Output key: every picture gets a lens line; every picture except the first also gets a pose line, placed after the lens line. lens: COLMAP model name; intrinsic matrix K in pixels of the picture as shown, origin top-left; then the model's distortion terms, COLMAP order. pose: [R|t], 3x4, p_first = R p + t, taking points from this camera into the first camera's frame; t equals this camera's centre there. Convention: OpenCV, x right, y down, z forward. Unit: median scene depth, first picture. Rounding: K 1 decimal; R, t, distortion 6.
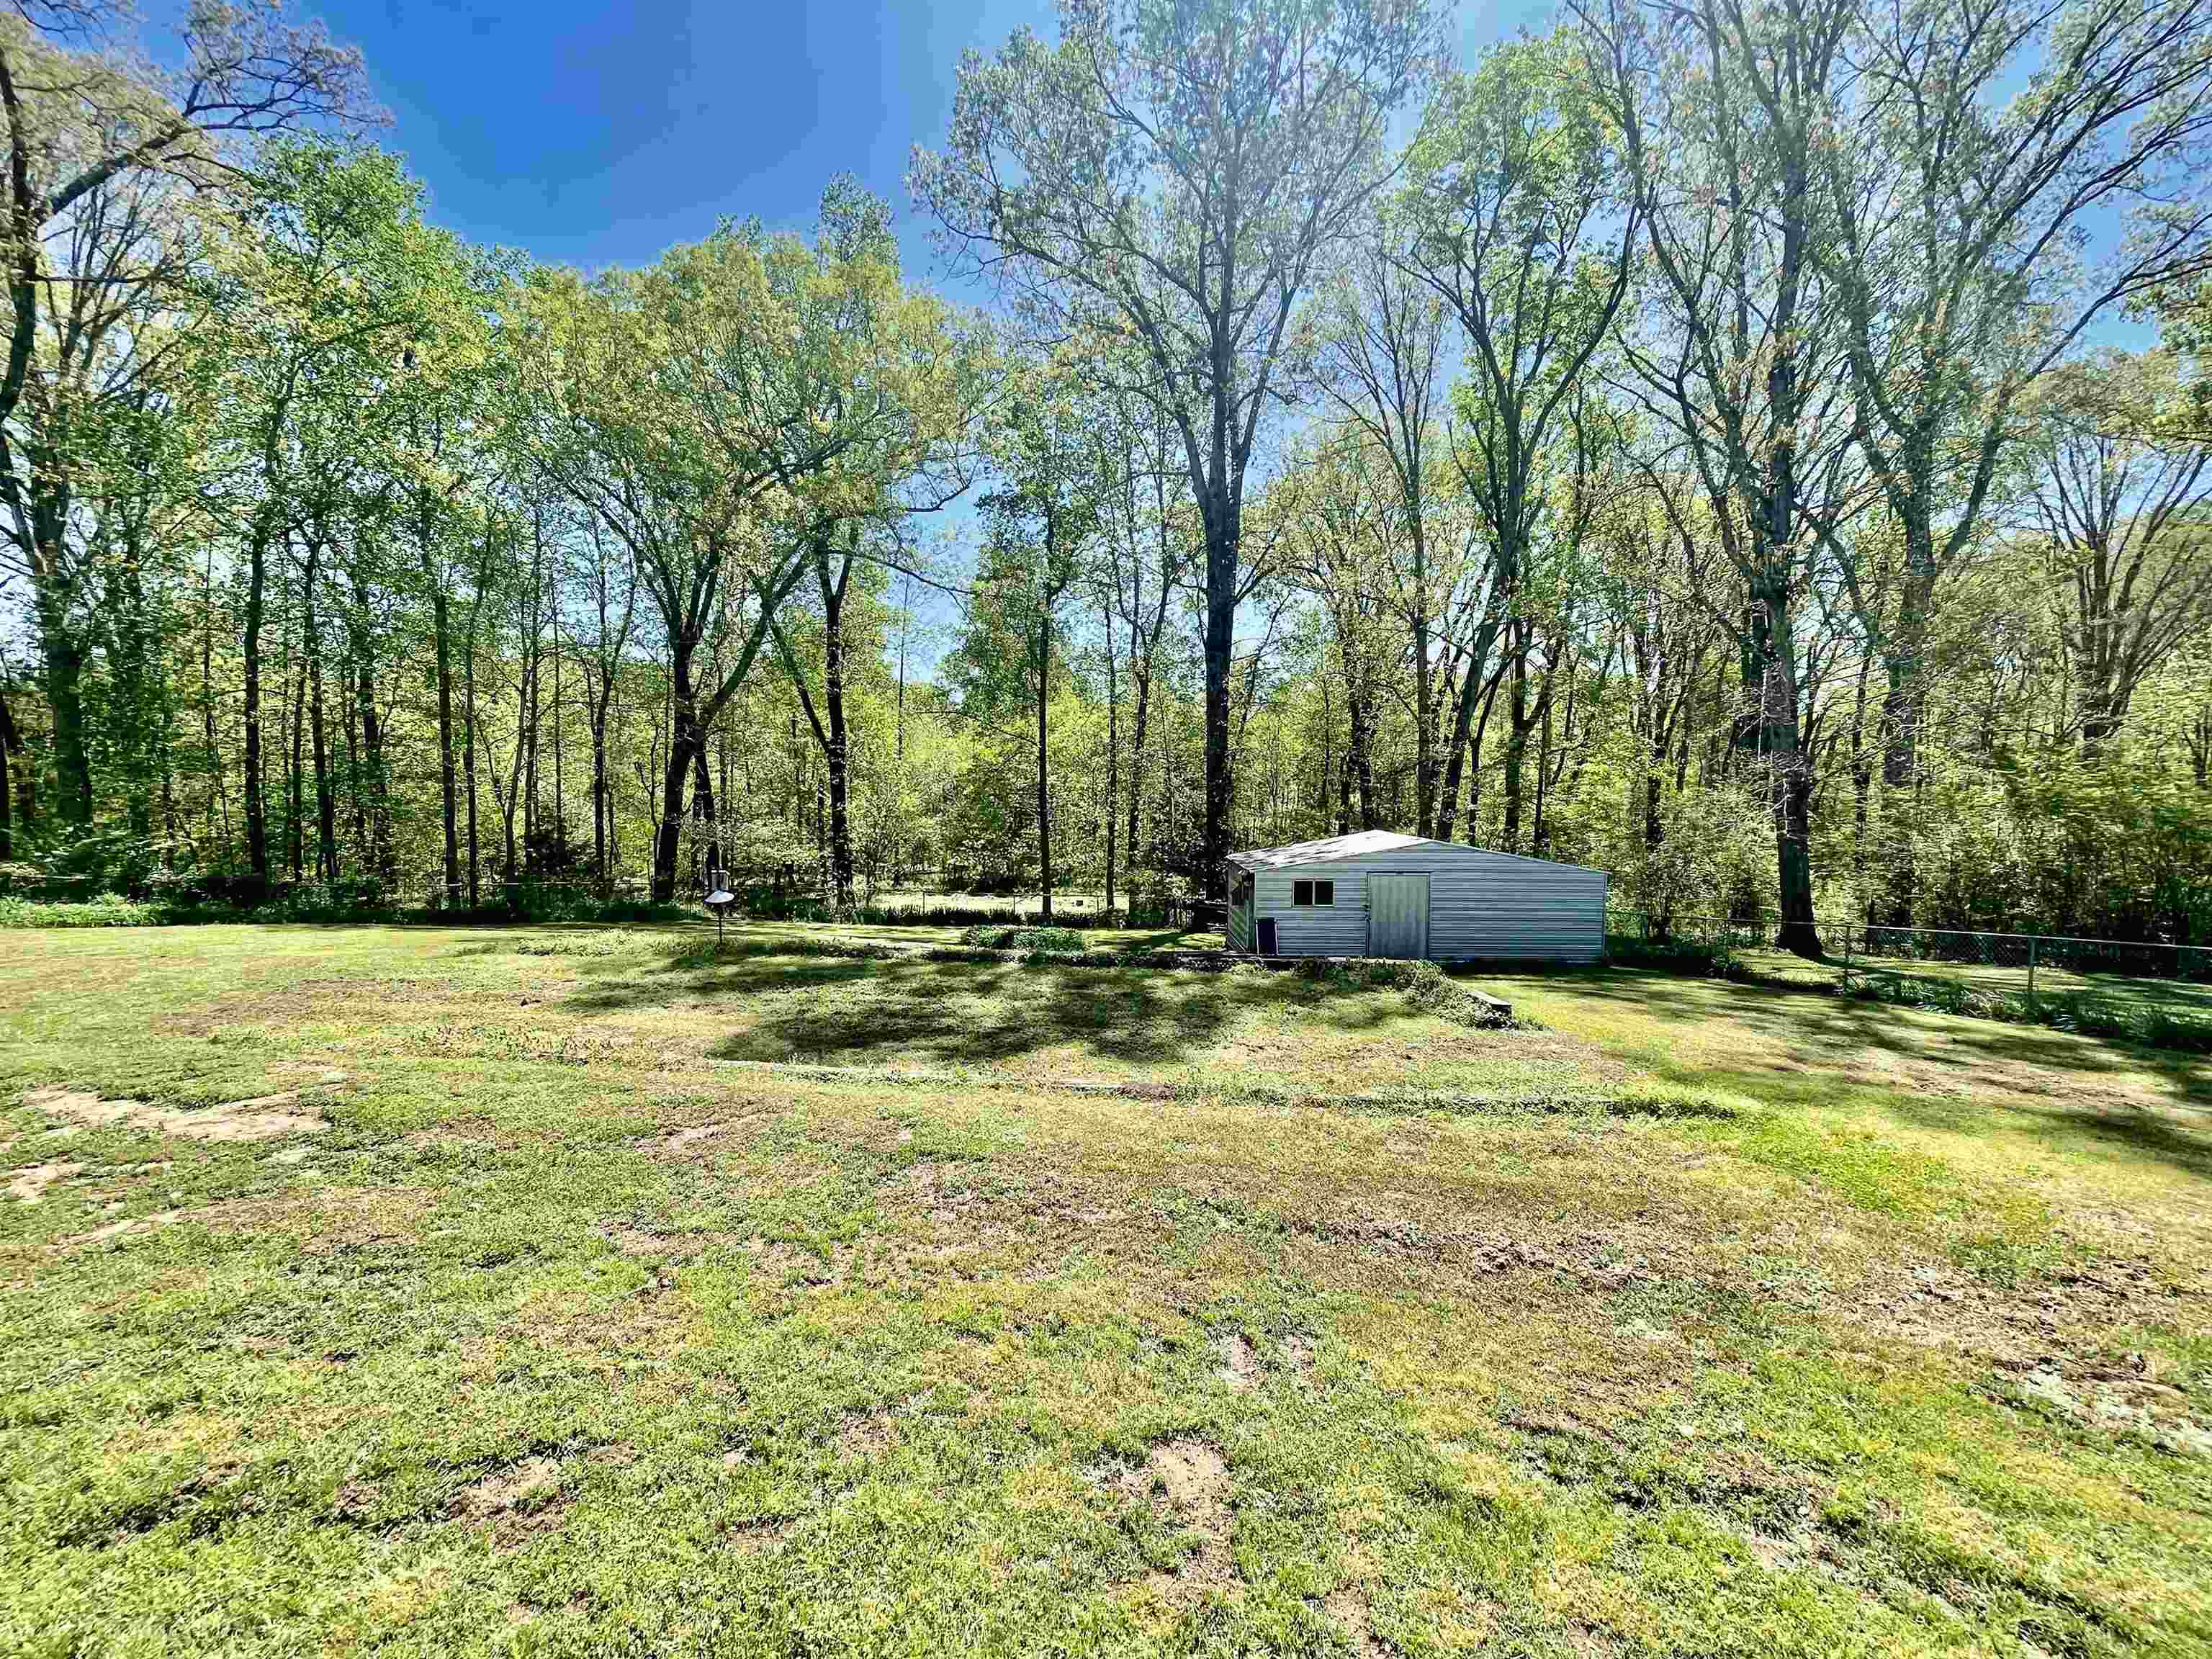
lens RADIAL K [[891.5, 0, 1105.8], [0, 891.5, 831.3], [0, 0, 1]] dist [0.002431, 0.000540]
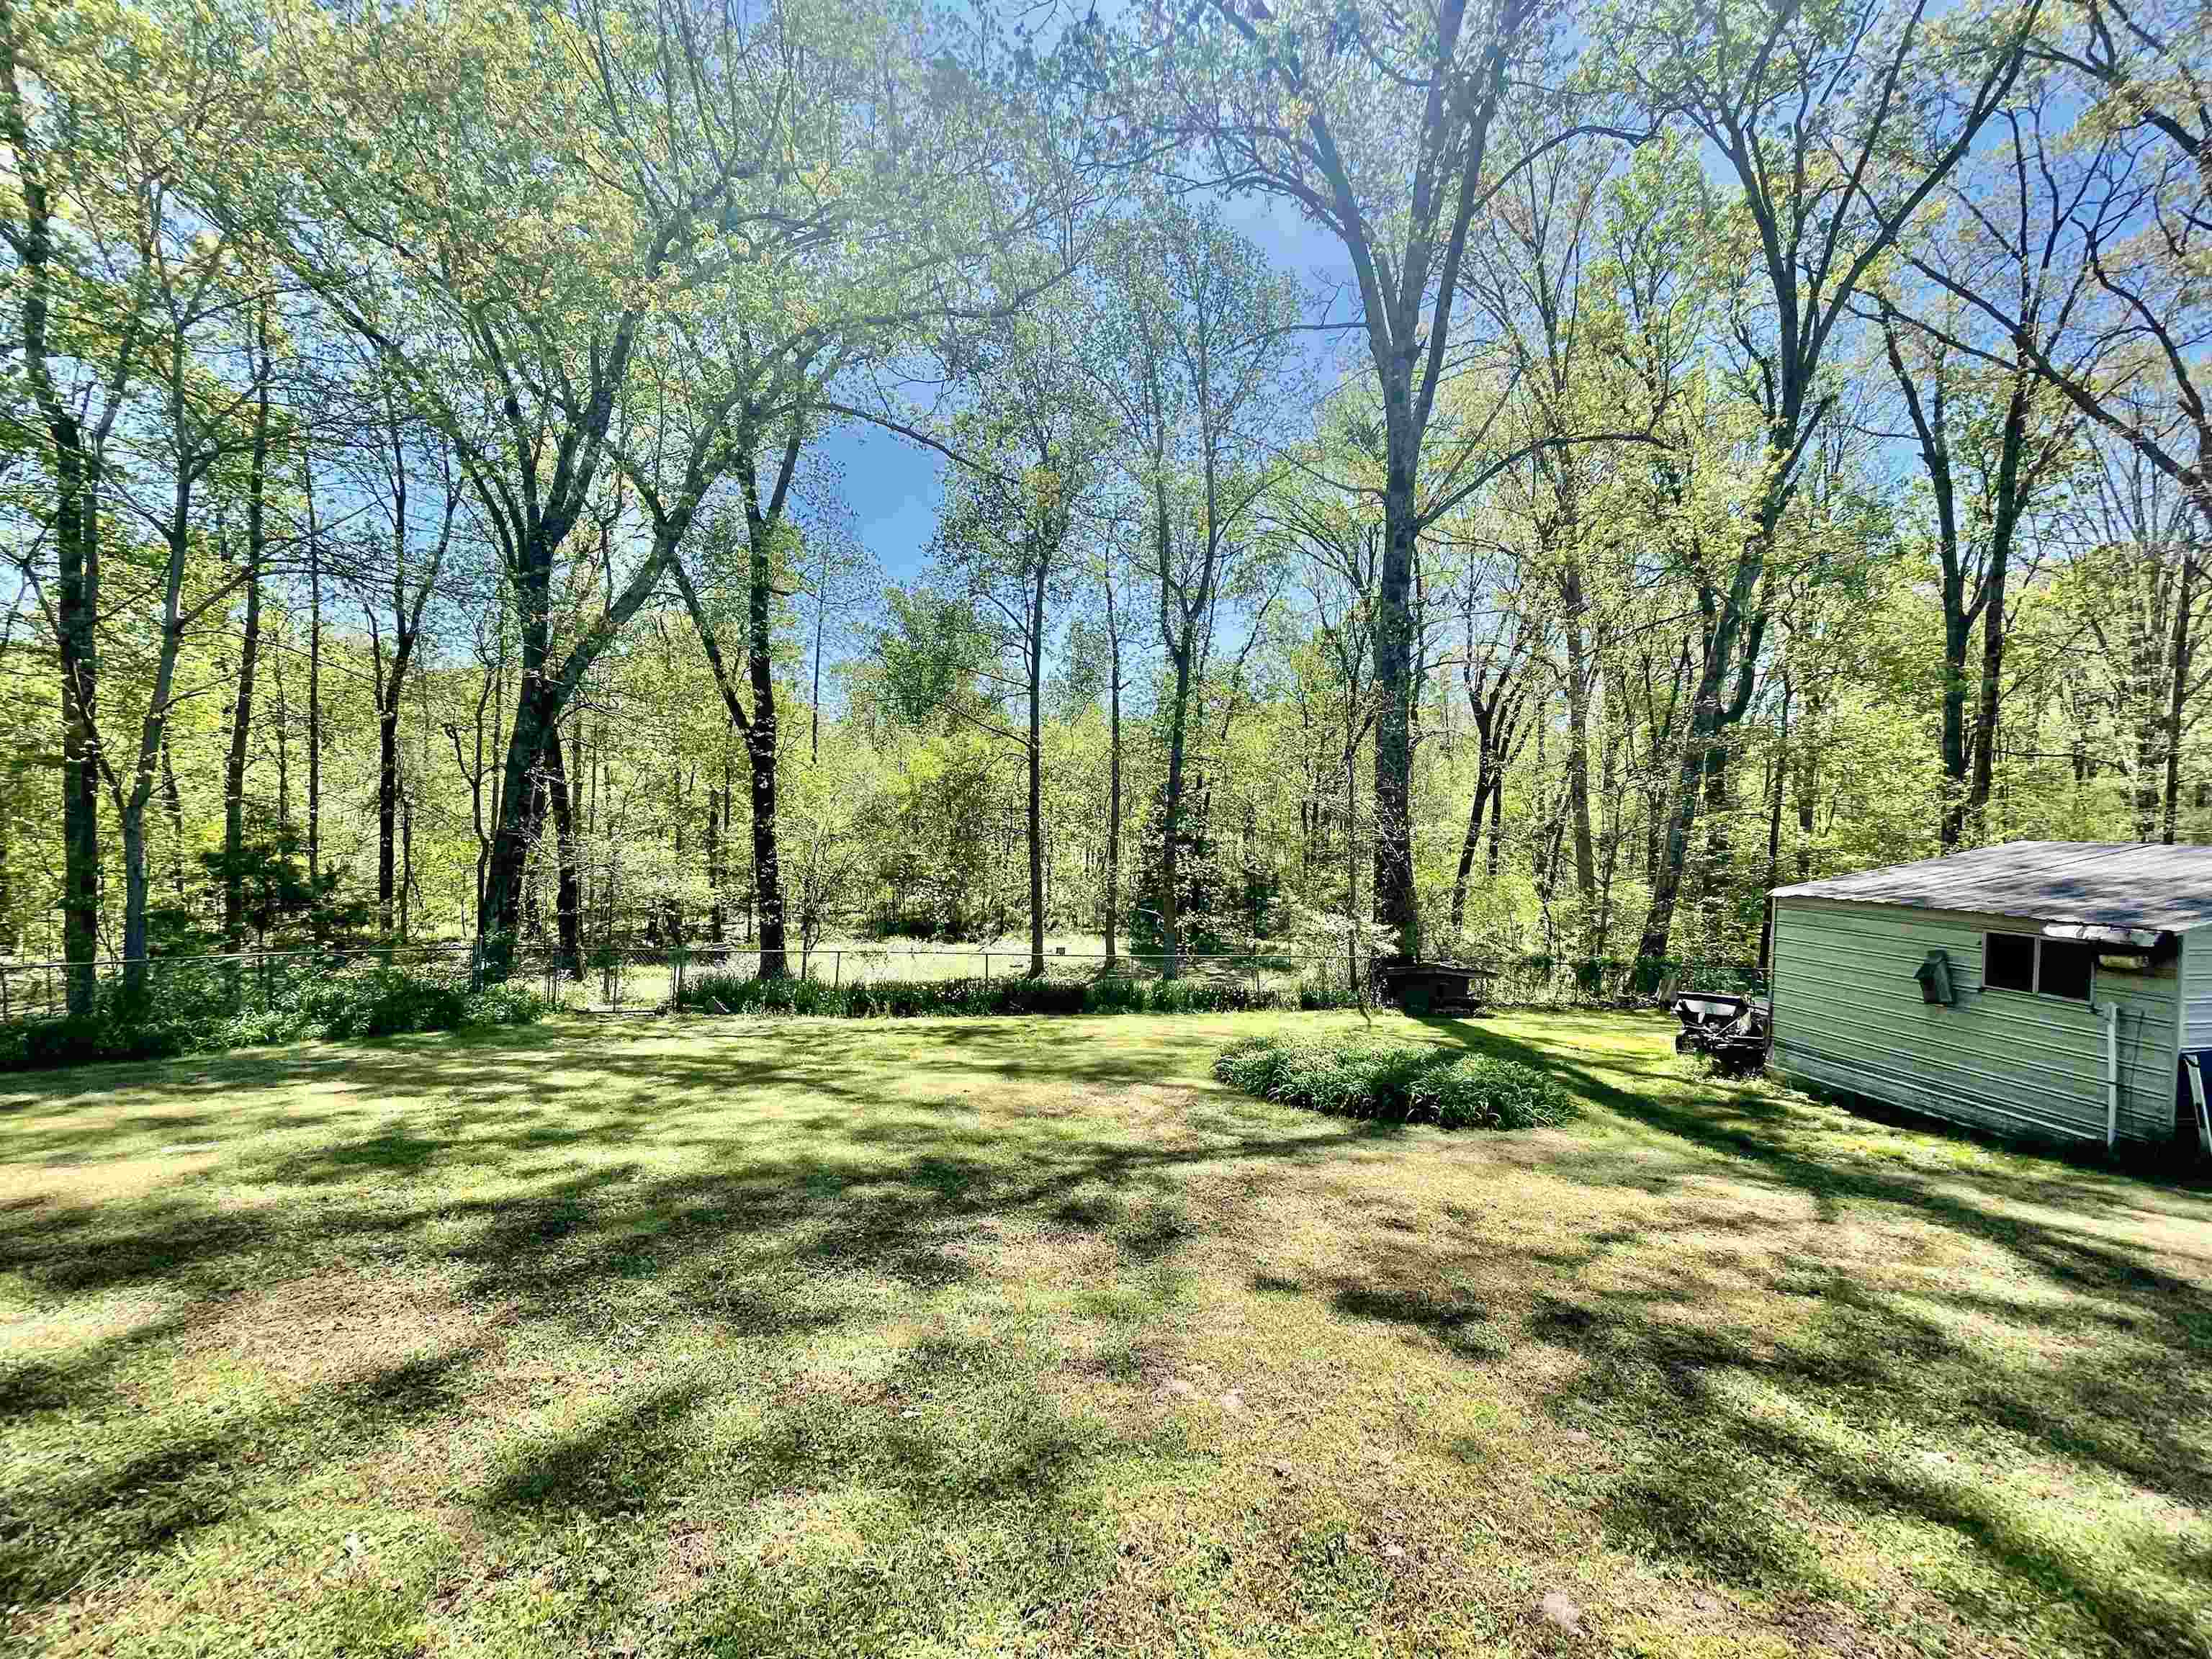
lens RADIAL K [[891.5, 0, 1104.6], [0, 891.5, 827.5], [0, 0, 1]] dist [0.002431, 0.000540]
pose [[0.988688, 0.008658, 0.149740, -0.139766], [-0.002383, 0.999113, -0.042033, 0.006260], [-0.149971, 0.041201, 0.987832, 0.268043]]
